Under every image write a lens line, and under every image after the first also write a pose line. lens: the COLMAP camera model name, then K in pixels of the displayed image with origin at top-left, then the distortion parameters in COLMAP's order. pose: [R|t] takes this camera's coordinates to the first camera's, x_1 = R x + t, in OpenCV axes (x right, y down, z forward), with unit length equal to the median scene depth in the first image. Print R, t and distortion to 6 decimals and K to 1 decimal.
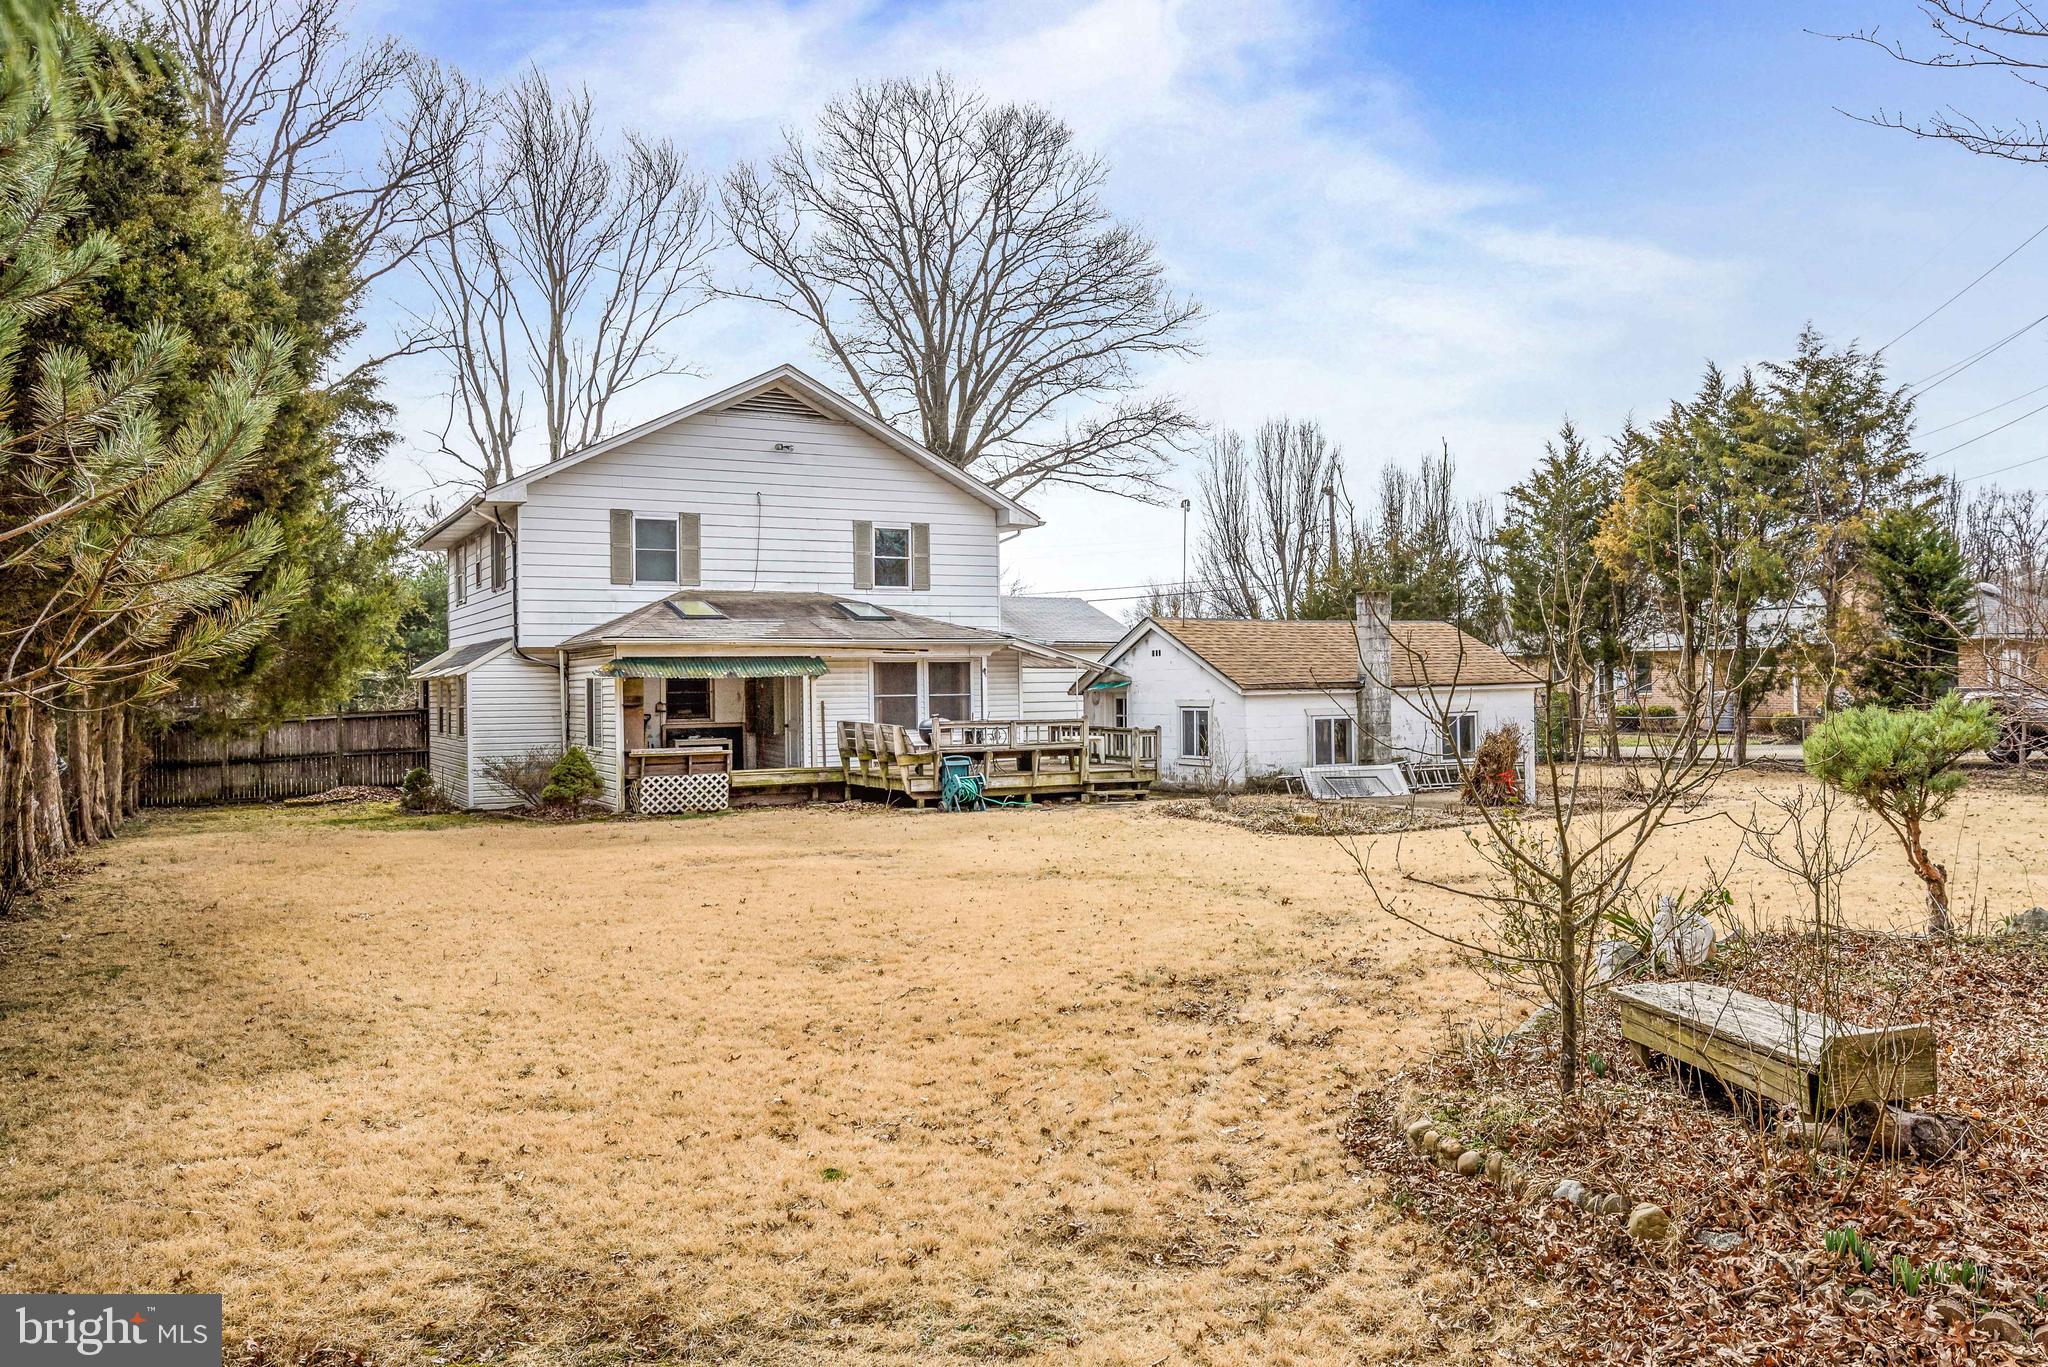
lens RADIAL K [[1405.3, 0, 1033.6], [0, 1405.3, 678.3], [0, 0, 1]] dist [0.006876, -0.002665]
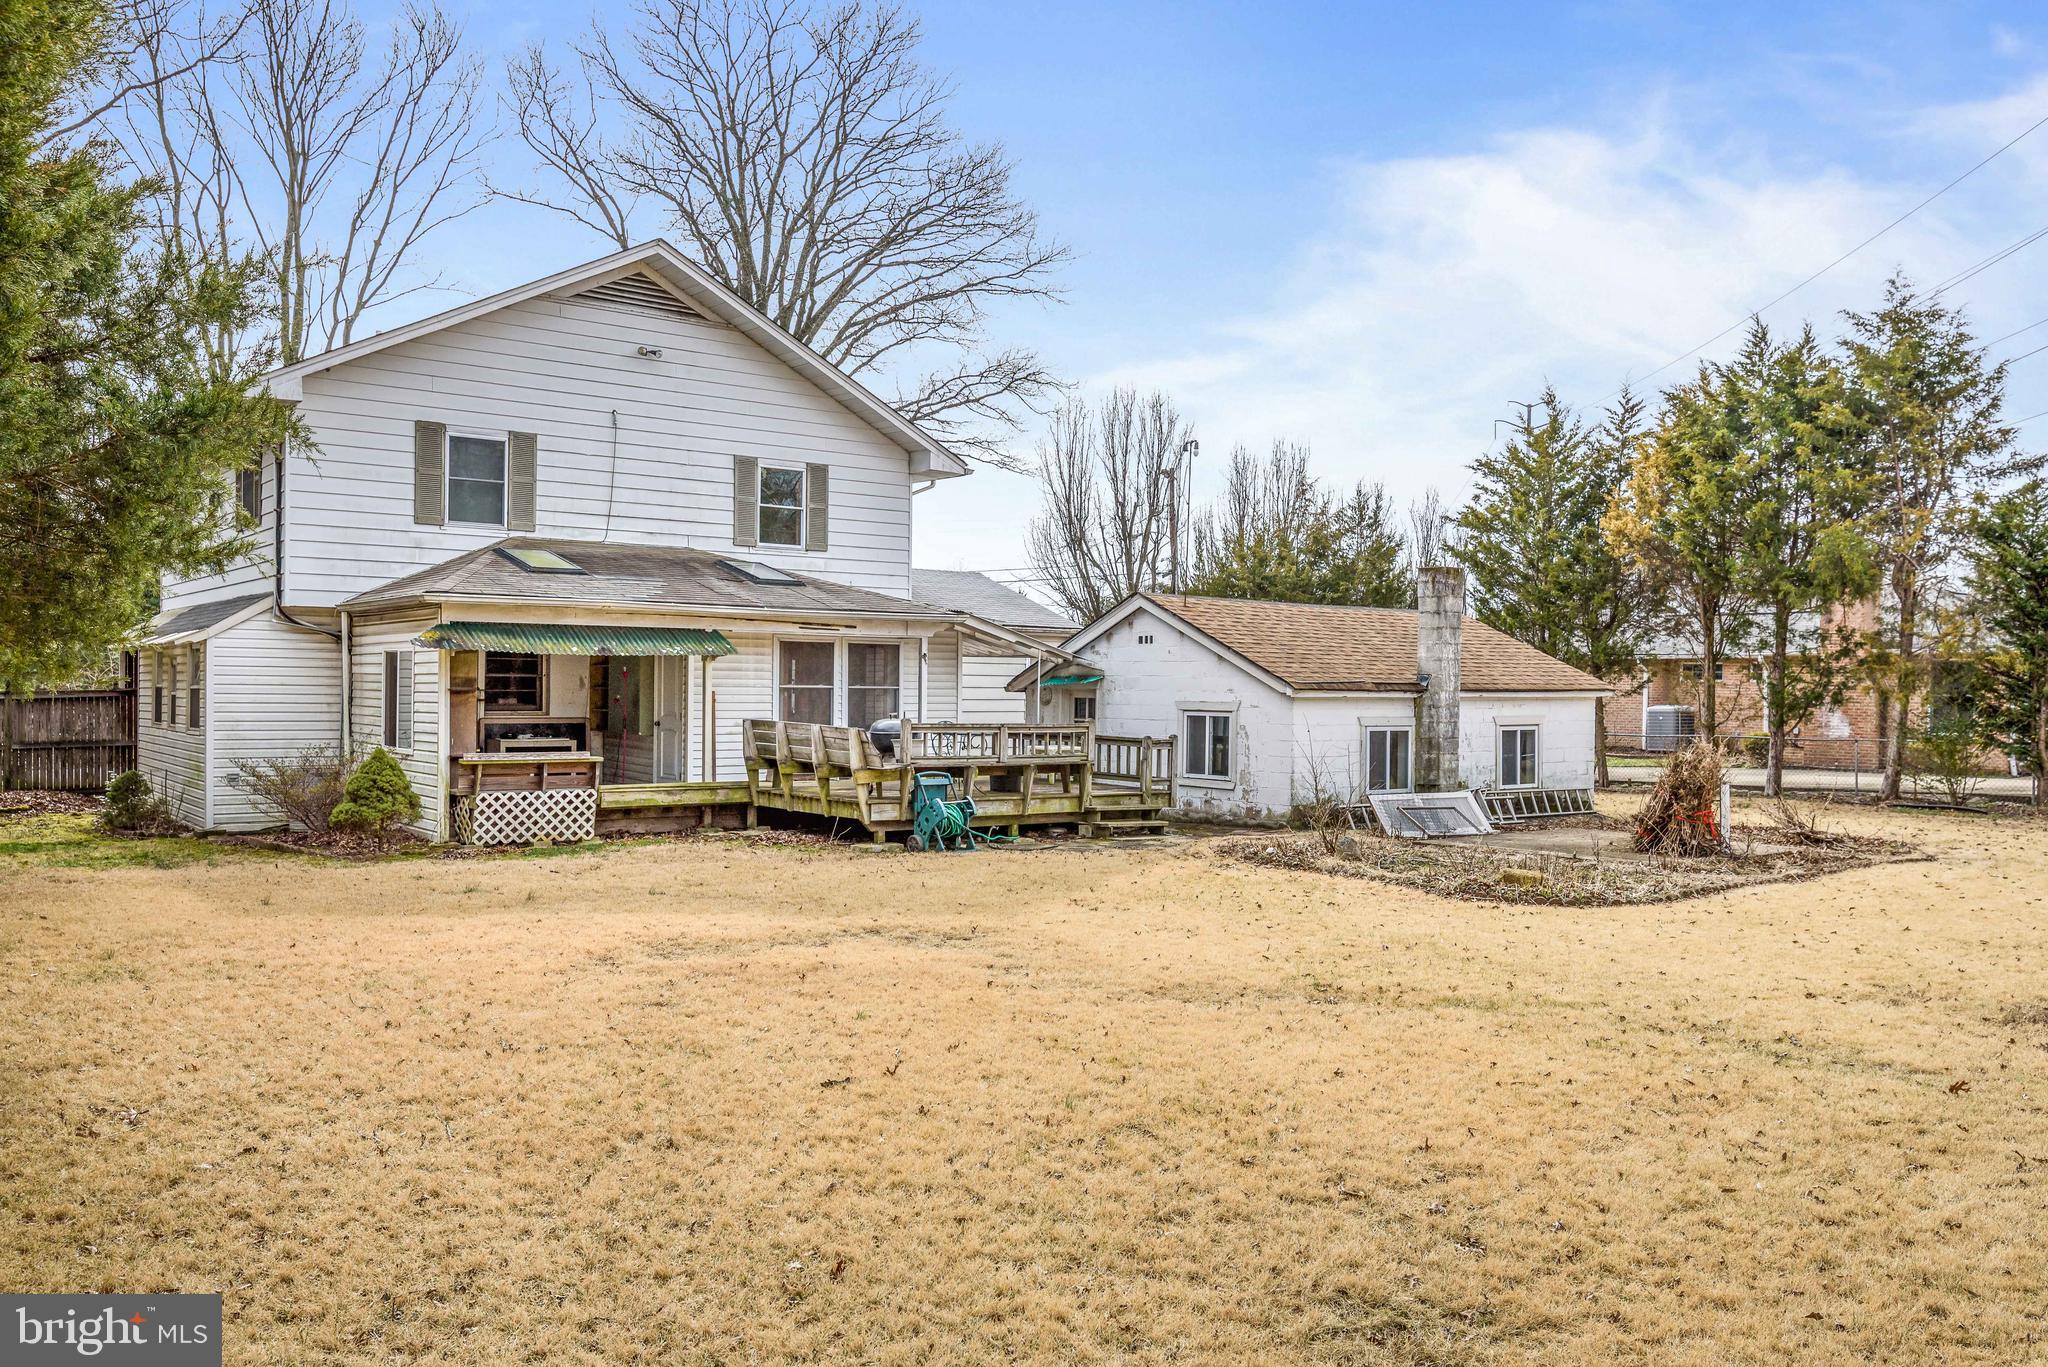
lens RADIAL K [[1589.6, 0, 1013.6], [0, 1589.6, 692.6], [0, 0, 1]] dist [0.001559, 0.000034]
pose [[0.993546, 0.024223, 0.110816, -0.072518], [-0.025452, 0.999629, 0.009688, 0.004051], [-0.110540, -0.012446, 0.993794, 0.131020]]
